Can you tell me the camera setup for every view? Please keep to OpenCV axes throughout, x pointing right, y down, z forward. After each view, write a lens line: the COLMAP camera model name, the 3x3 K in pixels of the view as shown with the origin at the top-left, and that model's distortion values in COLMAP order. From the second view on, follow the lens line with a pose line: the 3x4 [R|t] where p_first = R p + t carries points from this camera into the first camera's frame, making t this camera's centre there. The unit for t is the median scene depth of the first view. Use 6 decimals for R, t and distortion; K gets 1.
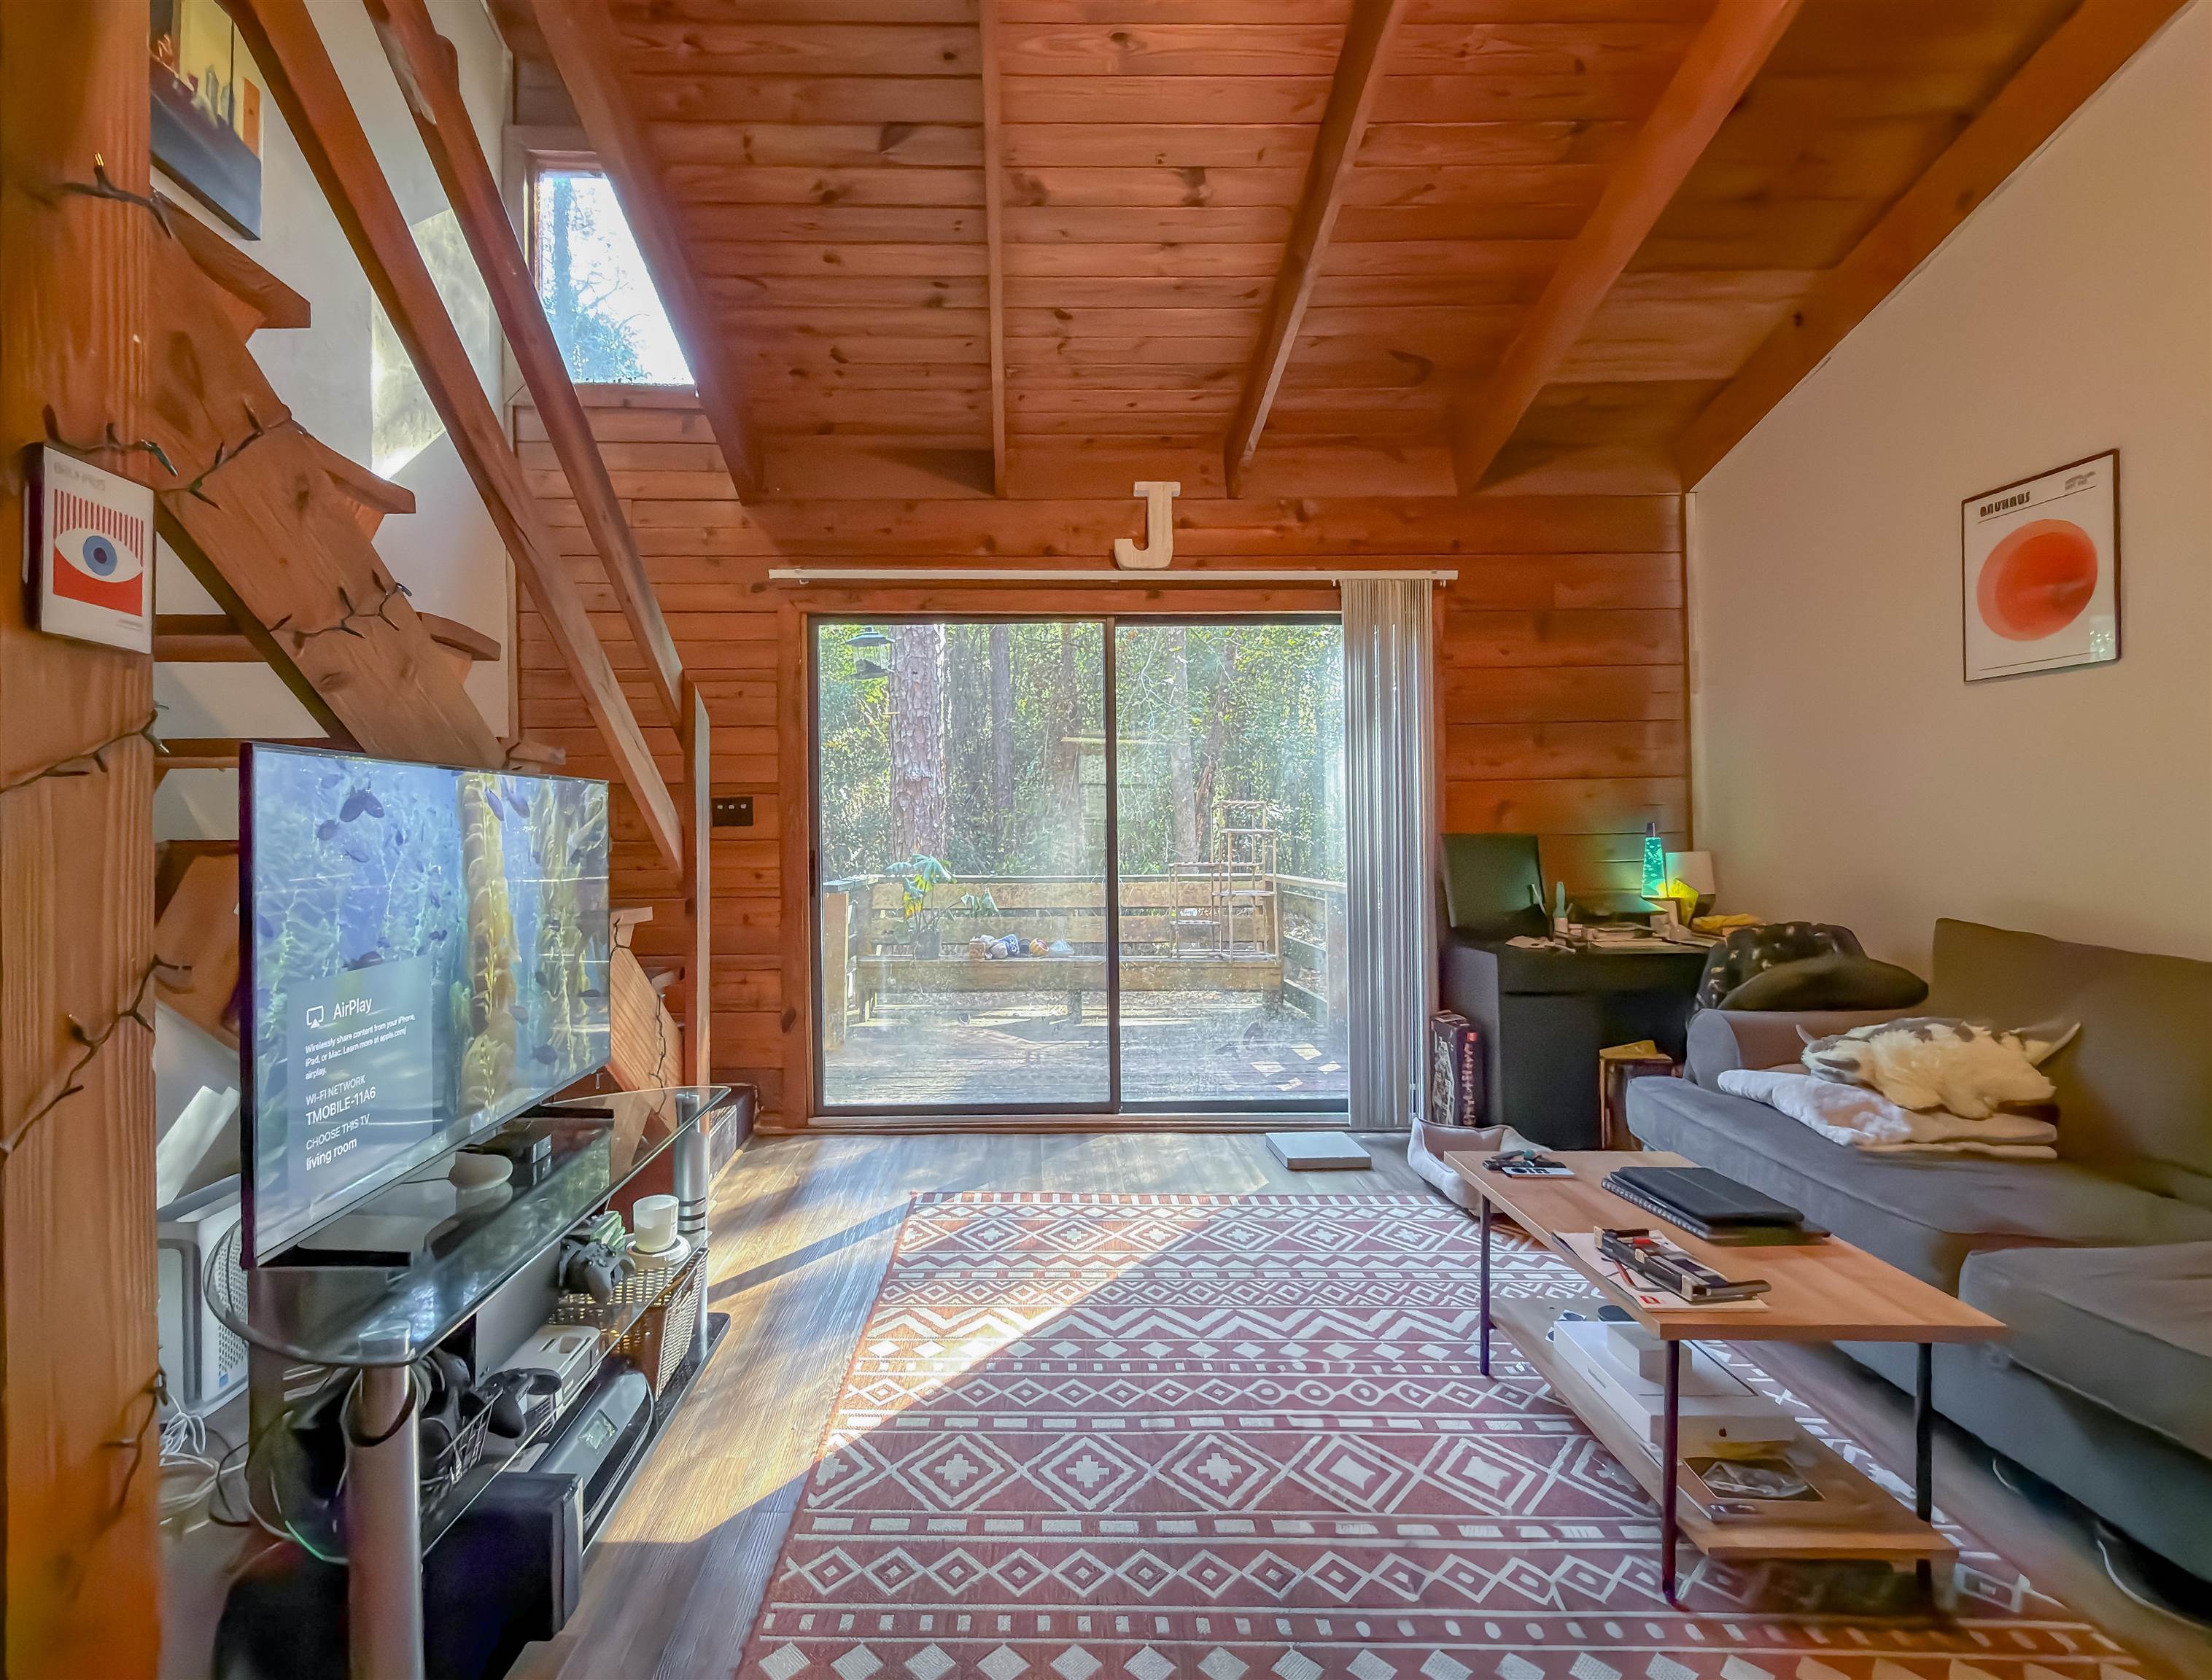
lens RADIAL K [[1033.5, 0, 1022.8], [0, 1033.5, 826.5], [0, 0, 1]] dist [-0.001806, -0.000170]
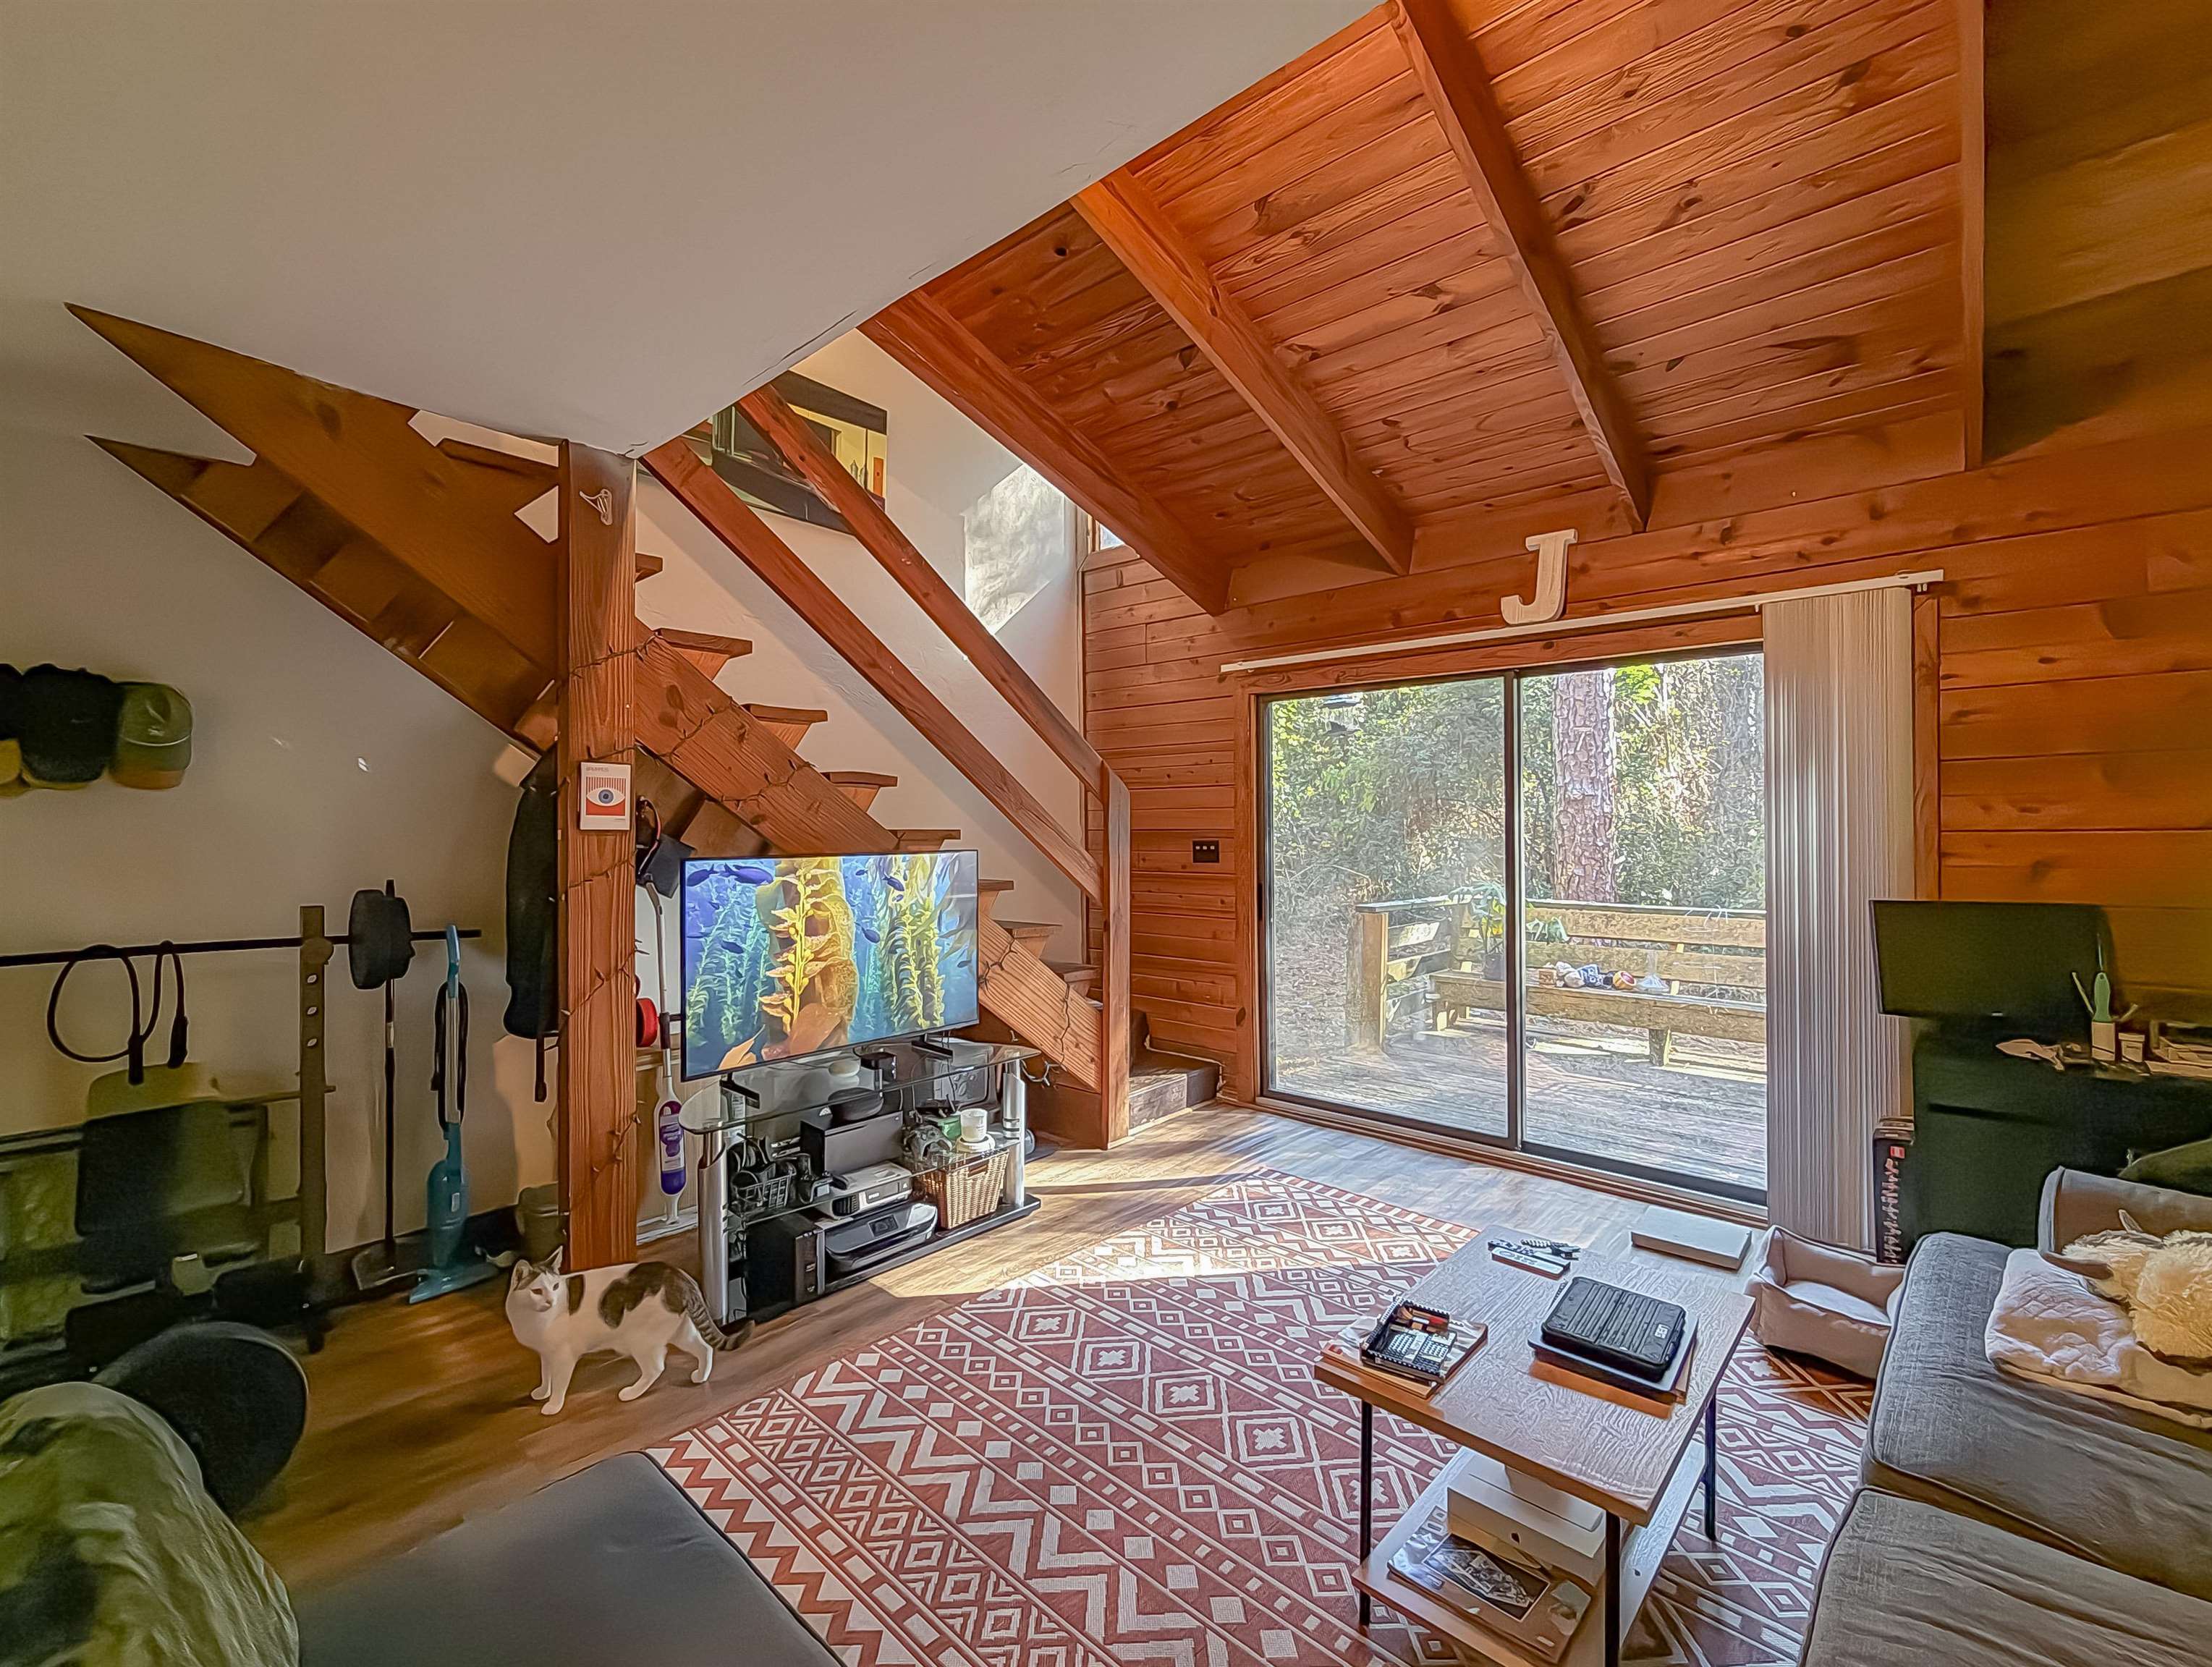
lens RADIAL K [[960.3, 0, 1091.8], [0, 960.3, 825.7], [0, 0, 1]] dist [0.002566, -0.000127]
pose [[0.733750, 0.003282, -0.679412, 0.442266], [-0.001290, 0.999993, 0.003438, -0.051289], [0.679418, -0.001646, 0.733749, 0.008542]]
